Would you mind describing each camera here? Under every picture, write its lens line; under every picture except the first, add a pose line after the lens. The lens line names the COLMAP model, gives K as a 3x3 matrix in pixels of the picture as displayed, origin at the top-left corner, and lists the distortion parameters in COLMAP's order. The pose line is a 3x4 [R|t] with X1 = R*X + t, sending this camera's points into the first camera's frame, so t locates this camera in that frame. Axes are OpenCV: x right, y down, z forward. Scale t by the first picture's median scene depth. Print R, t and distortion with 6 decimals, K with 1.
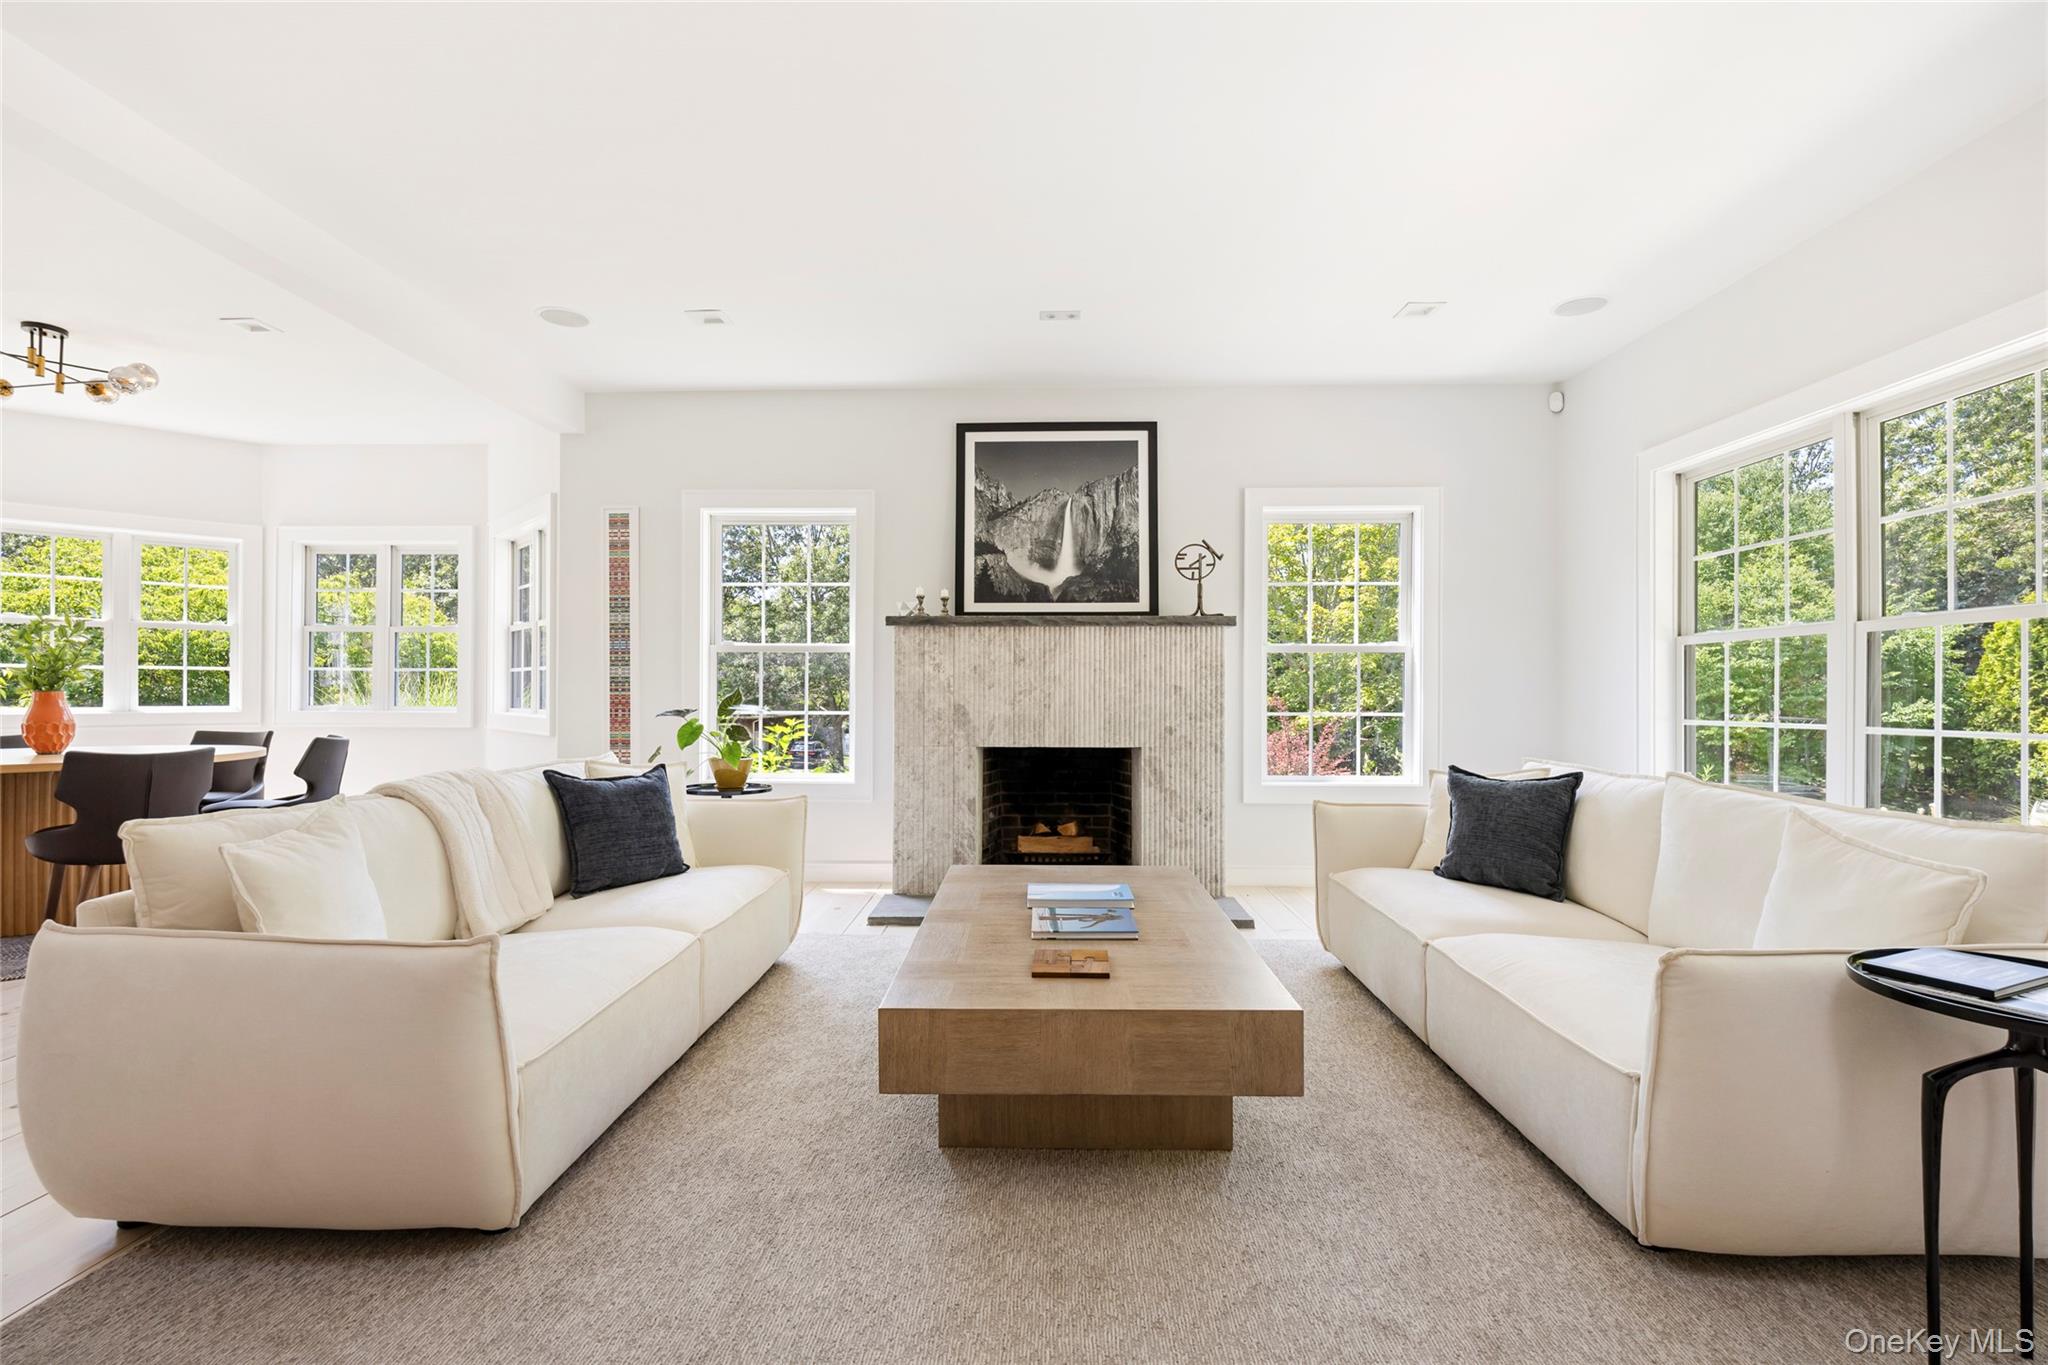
lens RADIAL K [[919.6, 0, 1024.2], [0, 919.6, 693.9], [0, 0, 1]] dist [-0.001129, -0.001382]
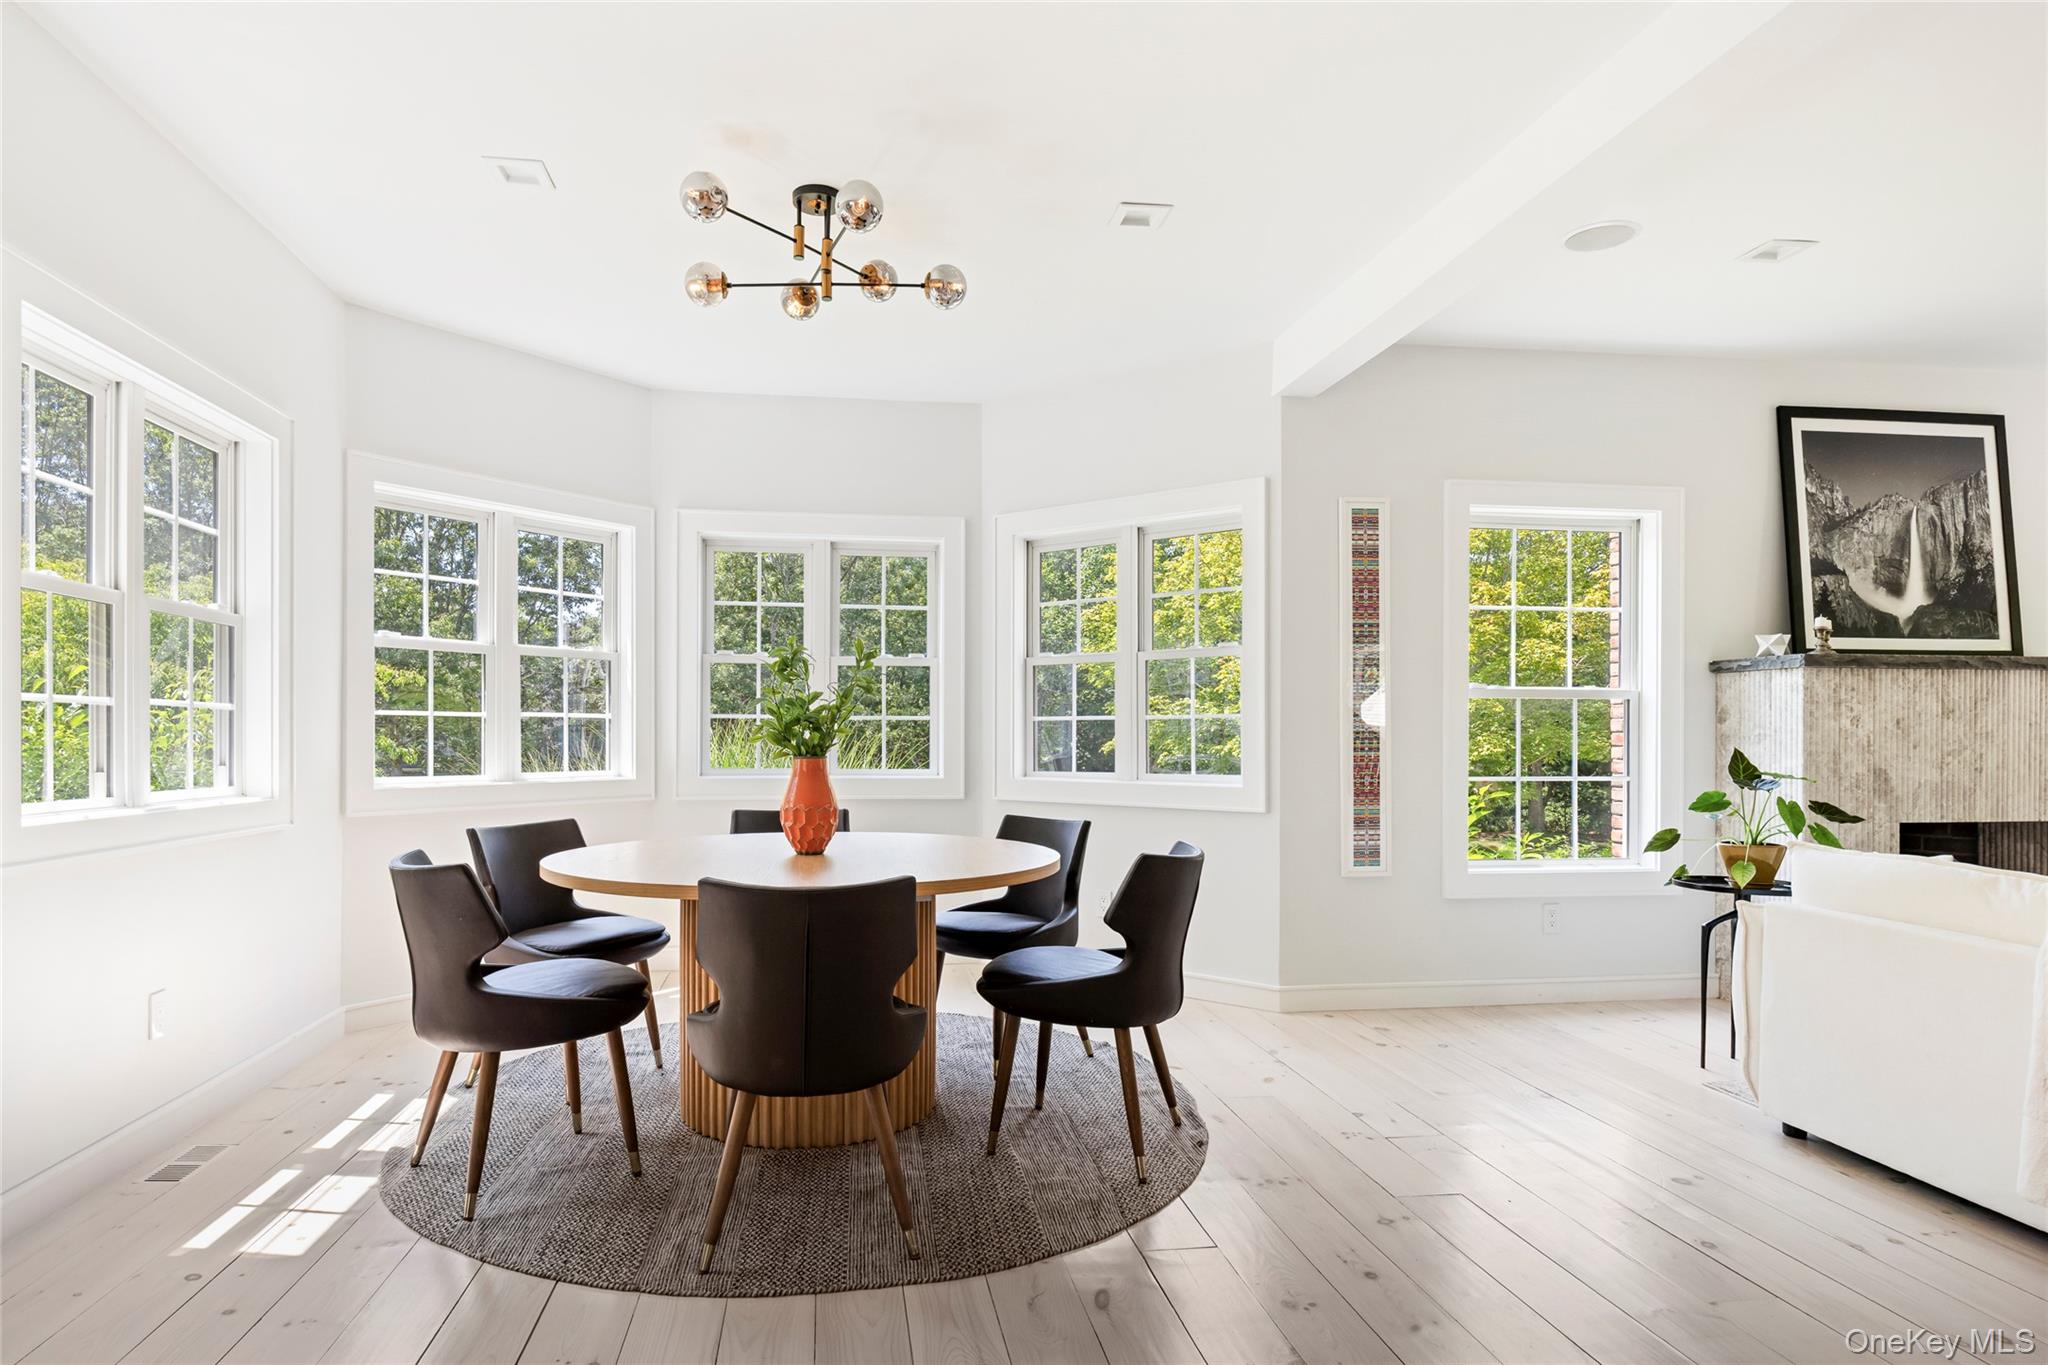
lens RADIAL K [[1282.4, 0, 999.5], [0, 1282.4, 724.0], [0, 0, 1]] dist [-0.007508, -0.008784]
pose [[0.989757, 0.003630, 0.142716, -0.886254], [-0.000715, 0.999790, -0.020468, -0.003032], [-0.142760, 0.020156, 0.989552, 0.032809]]
